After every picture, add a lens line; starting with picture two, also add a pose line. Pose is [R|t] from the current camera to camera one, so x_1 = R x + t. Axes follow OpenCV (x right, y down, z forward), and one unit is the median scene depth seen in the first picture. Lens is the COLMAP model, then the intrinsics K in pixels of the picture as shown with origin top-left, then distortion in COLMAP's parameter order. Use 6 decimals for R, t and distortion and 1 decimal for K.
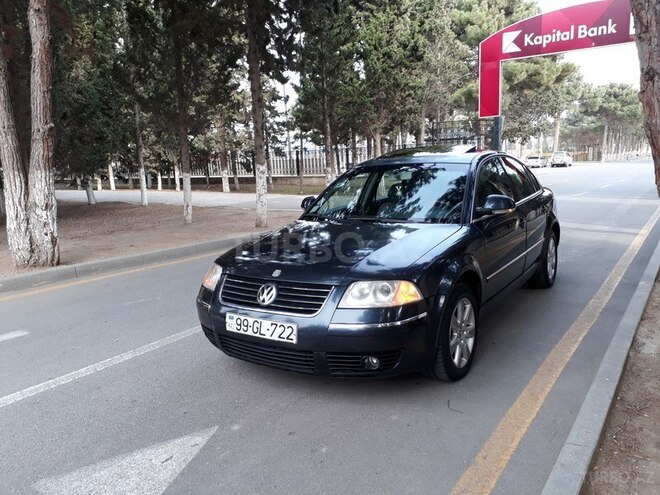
lens RADIAL K [[521.7, 0, 337.9], [0, 521.7, 244.7], [0, 0, 1]] dist [0.033575, -0.048840]
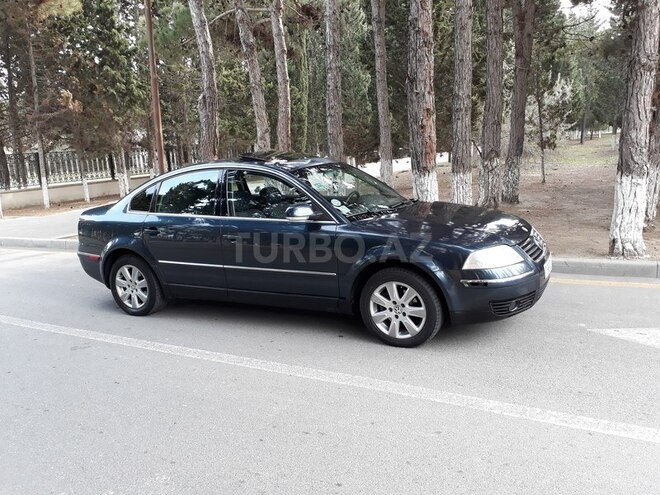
lens RADIAL K [[521.7, 0, 320.0], [0, 521.7, 247.1], [0, 0, 1]] dist [0.033575, -0.048840]
pose [[-0.067796, -0.151777, 0.986087, -0.909809], [0.226949, 0.960105, 0.163381, -0.155368], [-0.971544, 0.234868, -0.030646, 0.997123]]
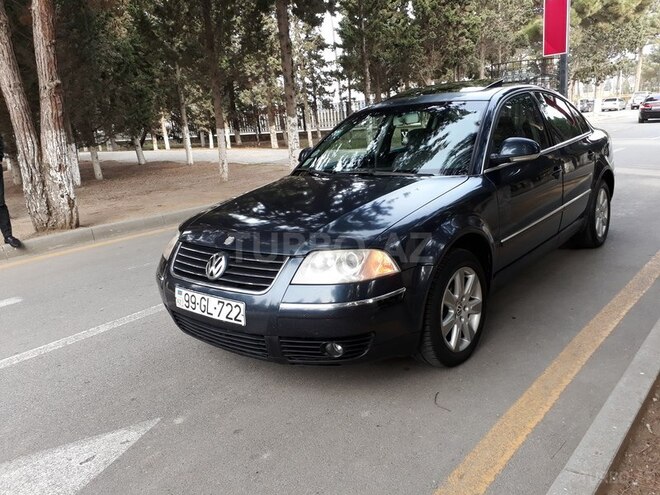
lens RADIAL K [[521.7, 0, 335.9], [0, 521.7, 248.6], [0, 0, 1]] dist [0.033575, -0.048840]
pose [[0.992432, -0.008367, -0.122514, 0.098719], [0.019738, 0.995573, 0.091896, -0.003876], [0.121202, -0.093619, 0.988203, 0.121316]]
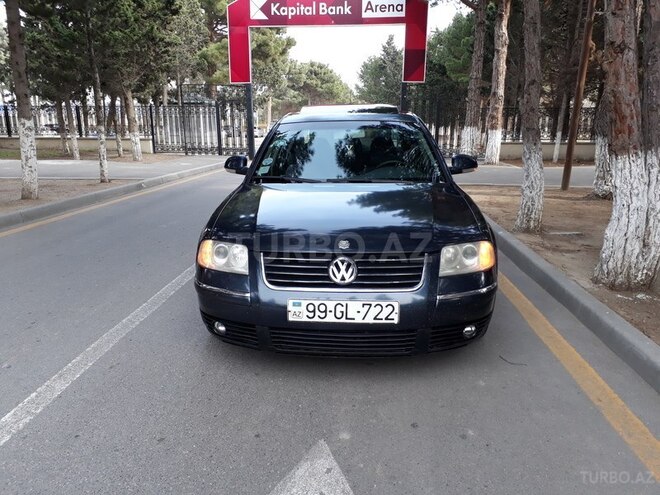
lens RADIAL K [[521.7, 0, 332.1], [0, 521.7, 240.8], [0, 0, 1]] dist [0.033575, -0.048840]
pose [[0.864857, -0.072426, 0.496767, -0.346230], [0.046514, 0.996842, 0.064355, -0.002970], [-0.499859, -0.032551, 0.865495, 0.186790]]
